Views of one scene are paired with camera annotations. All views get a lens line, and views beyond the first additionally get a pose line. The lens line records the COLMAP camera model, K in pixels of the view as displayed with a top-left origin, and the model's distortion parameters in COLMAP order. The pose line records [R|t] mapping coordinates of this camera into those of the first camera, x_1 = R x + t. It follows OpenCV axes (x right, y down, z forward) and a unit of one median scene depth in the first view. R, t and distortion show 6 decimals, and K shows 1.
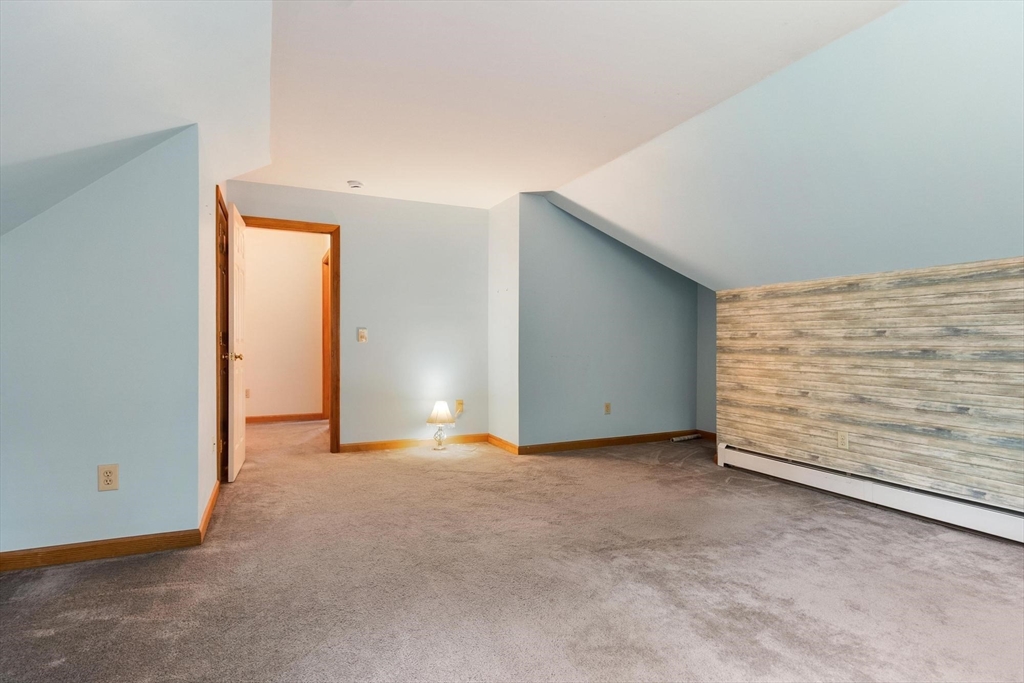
lens RADIAL K [[525.5, 0, 513.2], [0, 525.5, 344.8], [0, 0, 1]] dist [-0.004499, -0.000322]
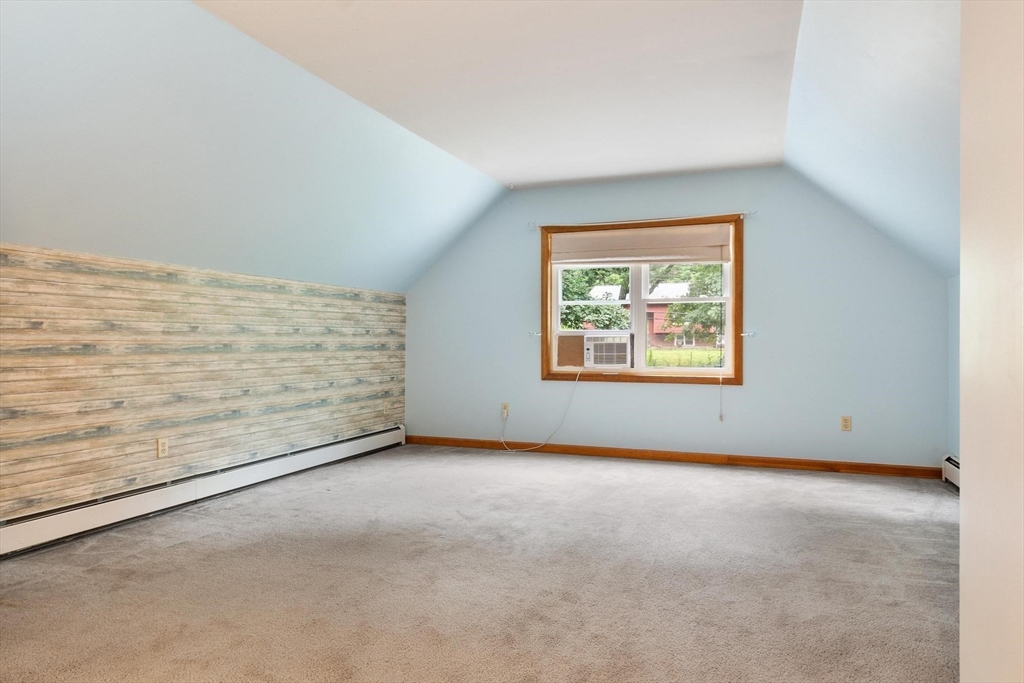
lens RADIAL K [[658.6, 0, 513.0], [0, 658.6, 338.8], [0, 0, 1]] dist [0.008206, 0.001540]
pose [[-0.698748, -0.007849, 0.715325, -0.563414], [-0.005276, 0.999969, 0.005819, -0.011765], [-0.715349, 0.000292, -0.698767, 1.307844]]
